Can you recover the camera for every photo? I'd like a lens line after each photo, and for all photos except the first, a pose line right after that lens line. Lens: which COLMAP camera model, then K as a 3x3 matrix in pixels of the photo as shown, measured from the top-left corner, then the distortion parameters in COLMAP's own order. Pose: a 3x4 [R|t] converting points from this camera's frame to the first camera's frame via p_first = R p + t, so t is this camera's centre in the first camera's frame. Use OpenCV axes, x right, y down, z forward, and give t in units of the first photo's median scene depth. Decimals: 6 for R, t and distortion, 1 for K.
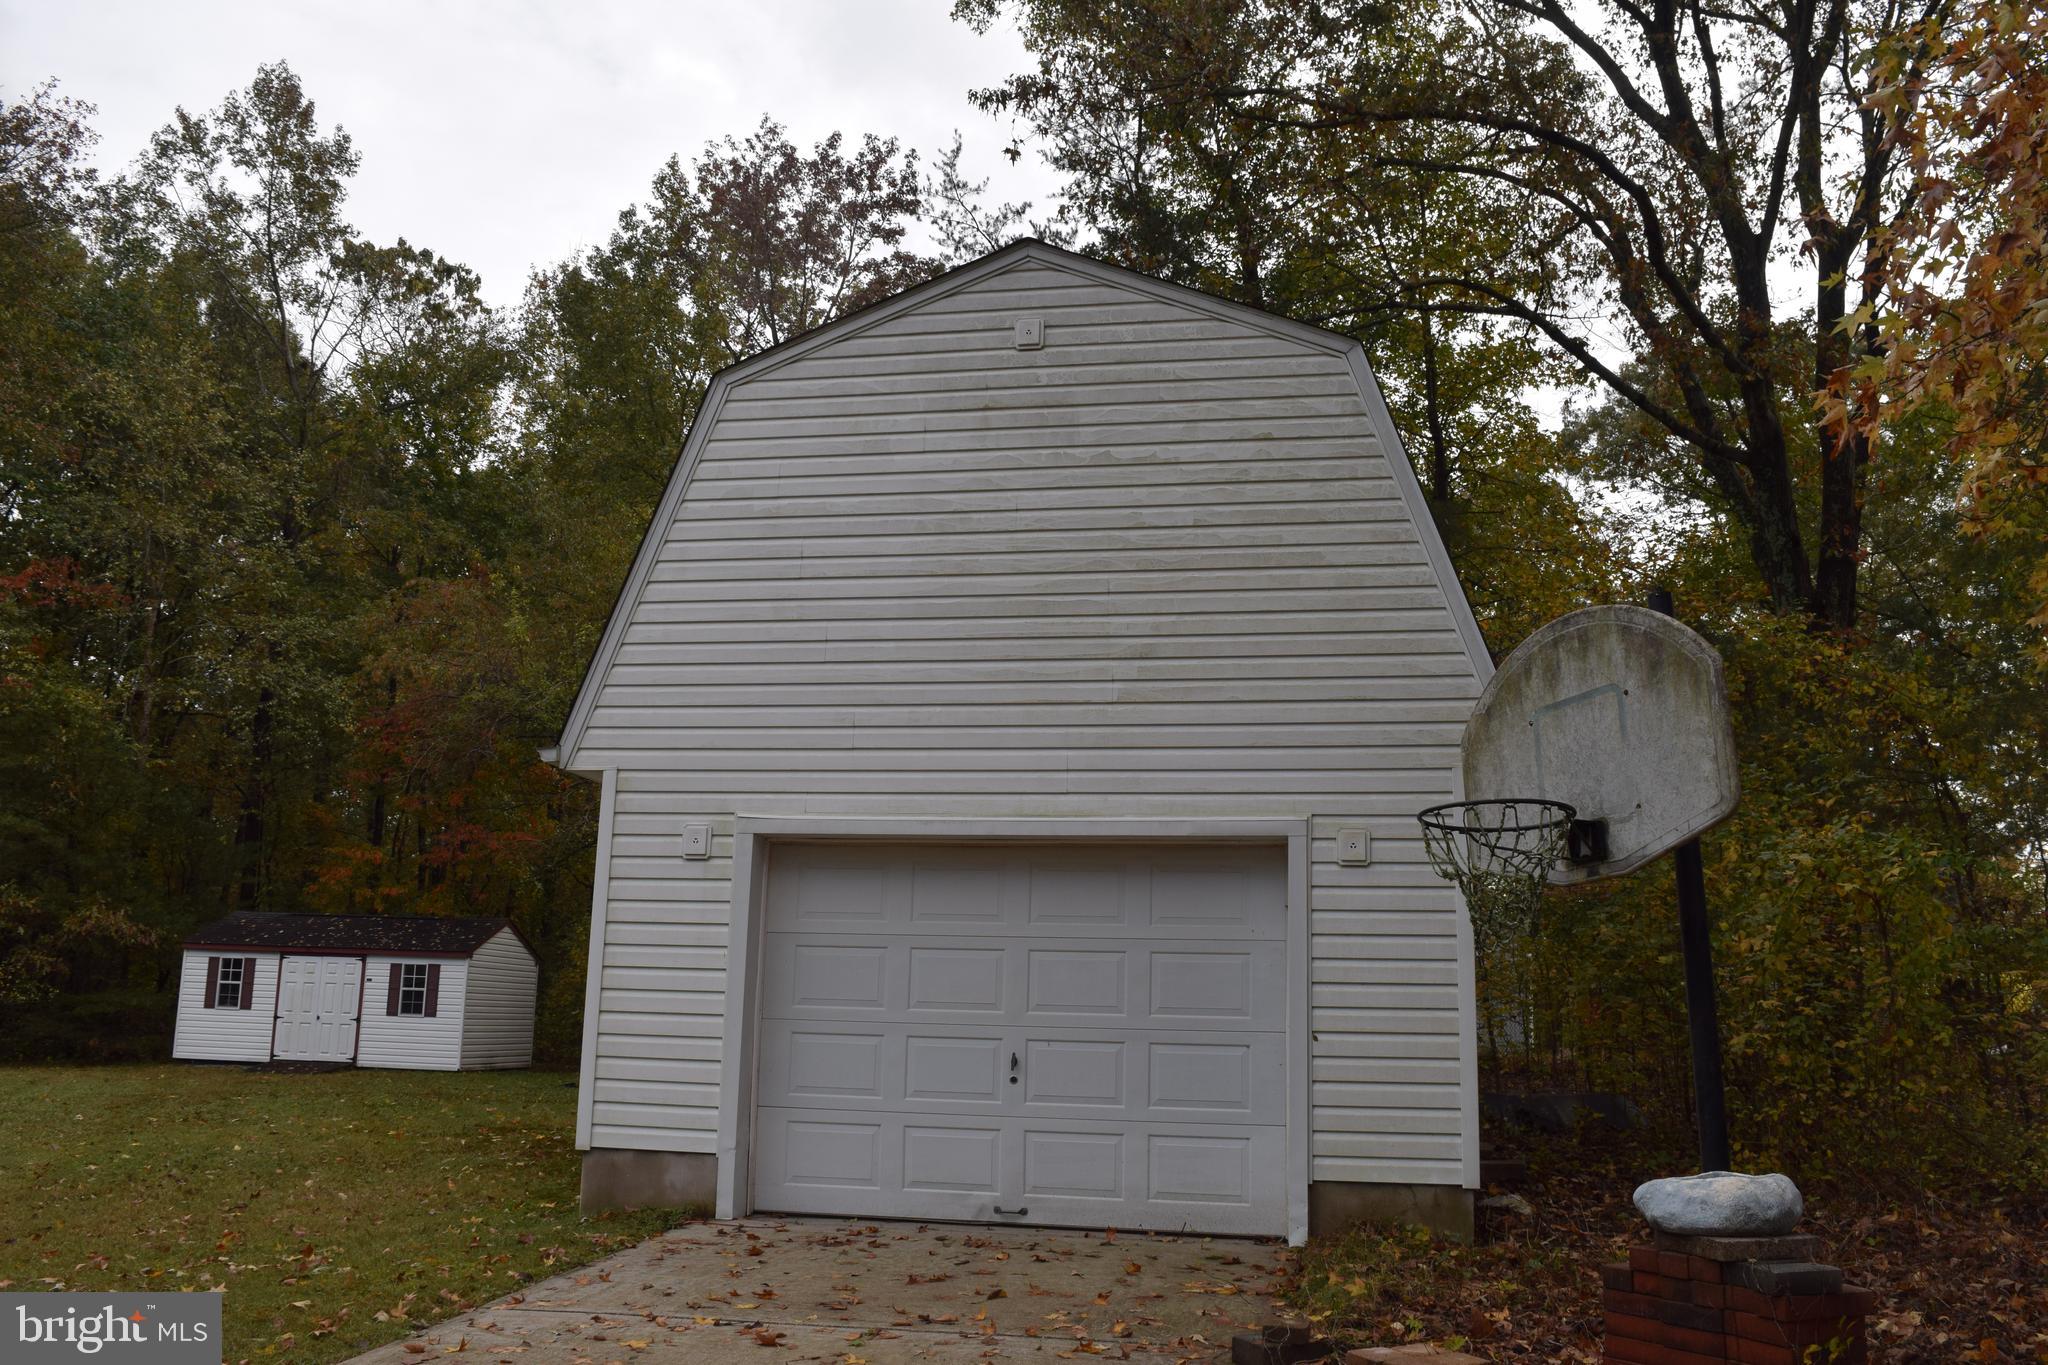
lens RADIAL K [[1607.2, 0, 1024.0], [0, 1607.2, 682.5], [0, 0, 1]] dist [-0.096296, 0.019475]
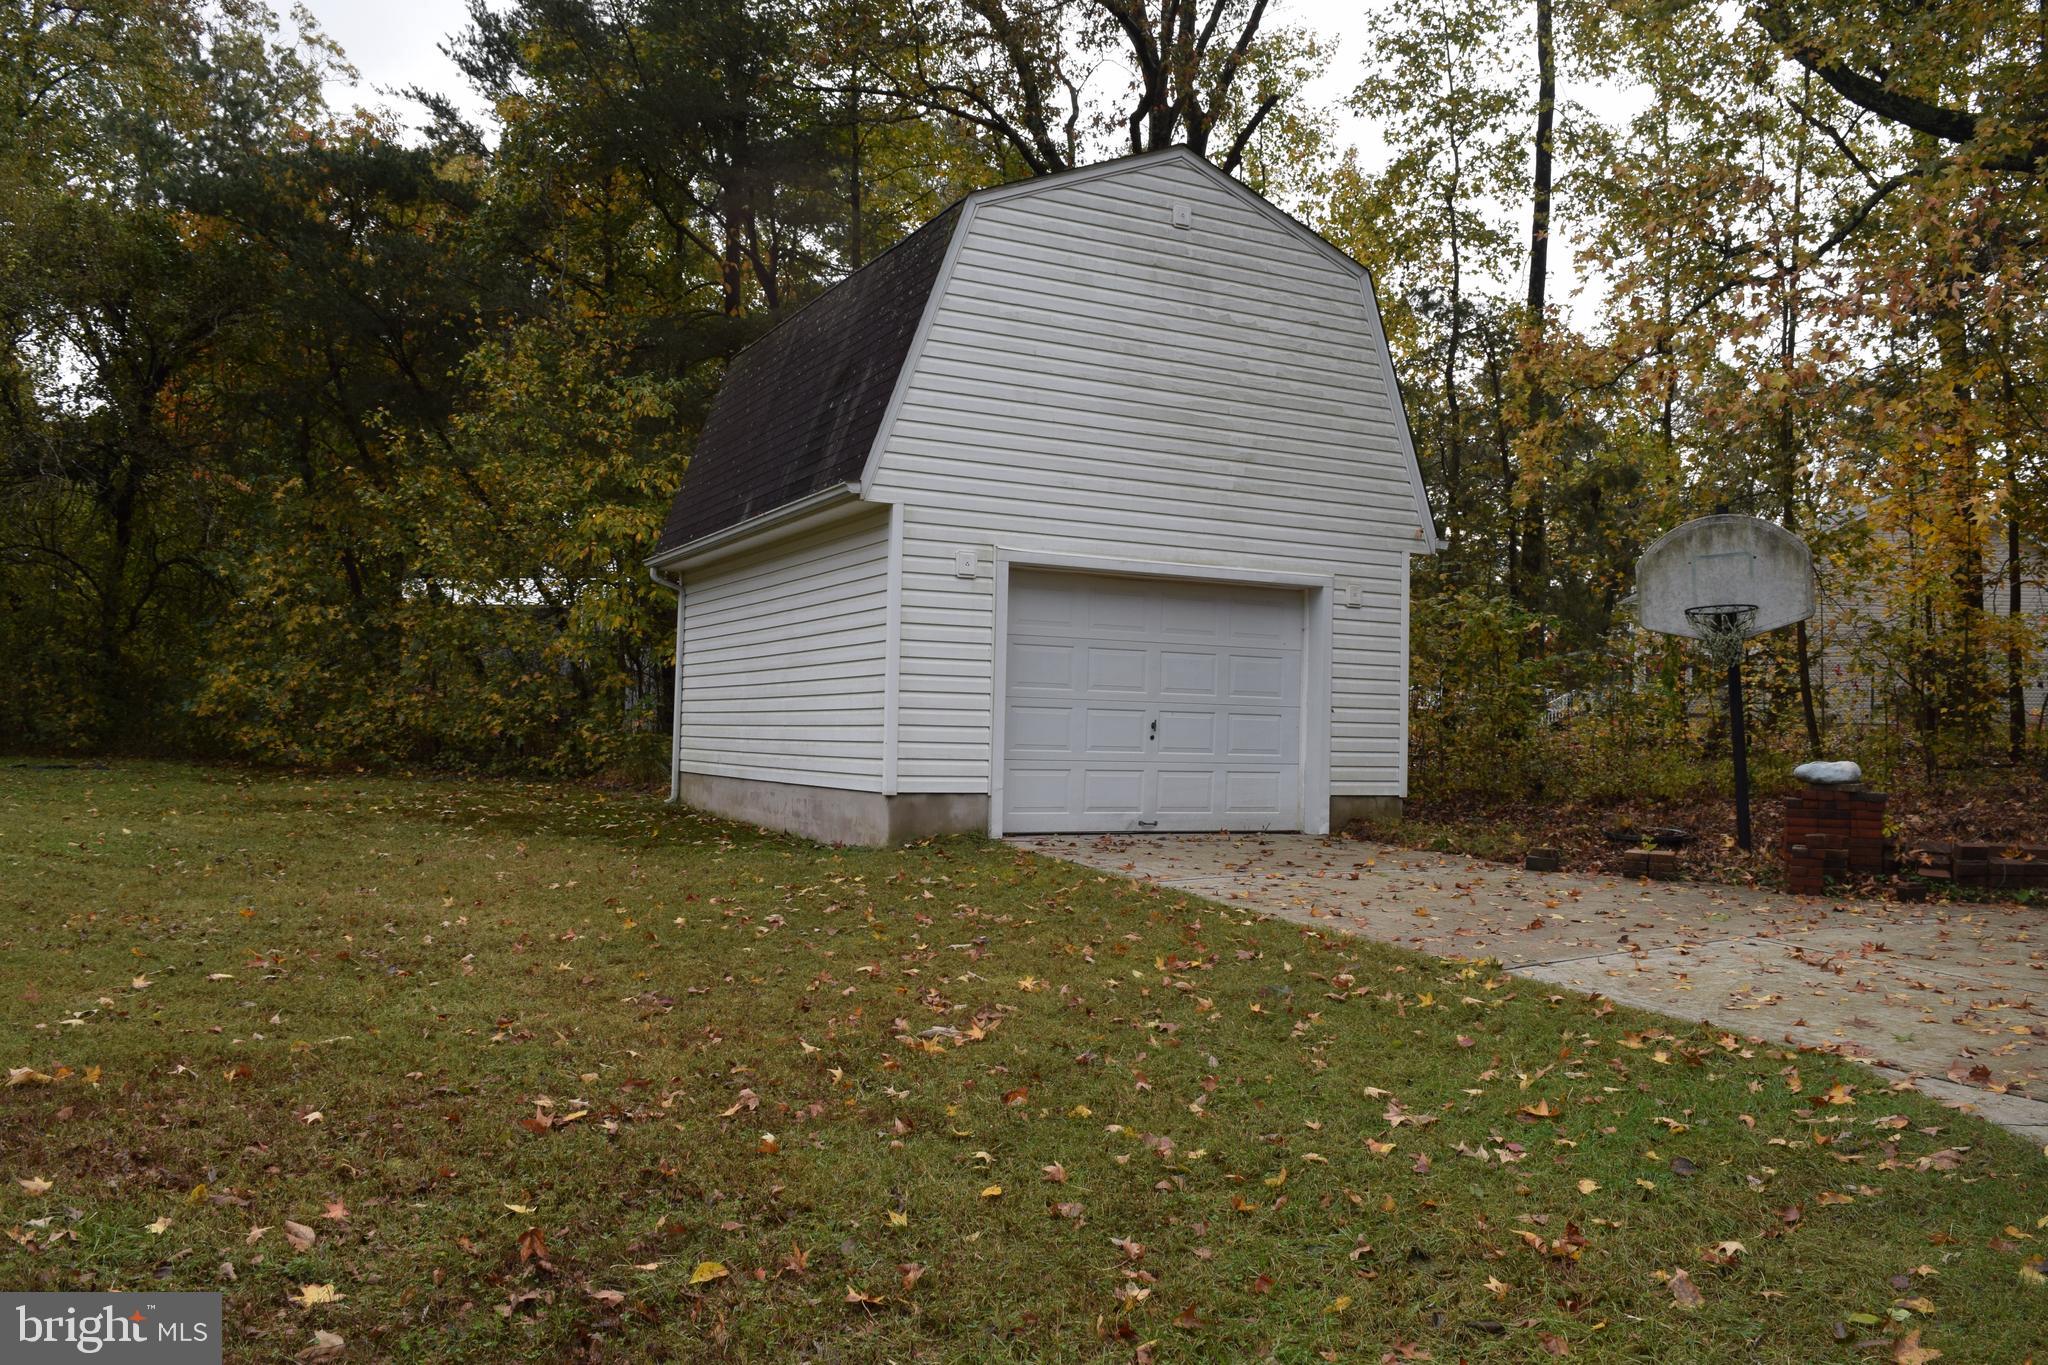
lens RADIAL K [[1607.2, 0, 1024.0], [0, 1607.2, 682.5], [0, 0, 1]] dist [-0.096296, 0.019475]
pose [[0.795503, 0.013118, 0.605808, -1.010576], [-0.130473, 0.980023, 0.150108, -0.011025], [-0.591736, -0.198453, 0.781322, -0.089691]]
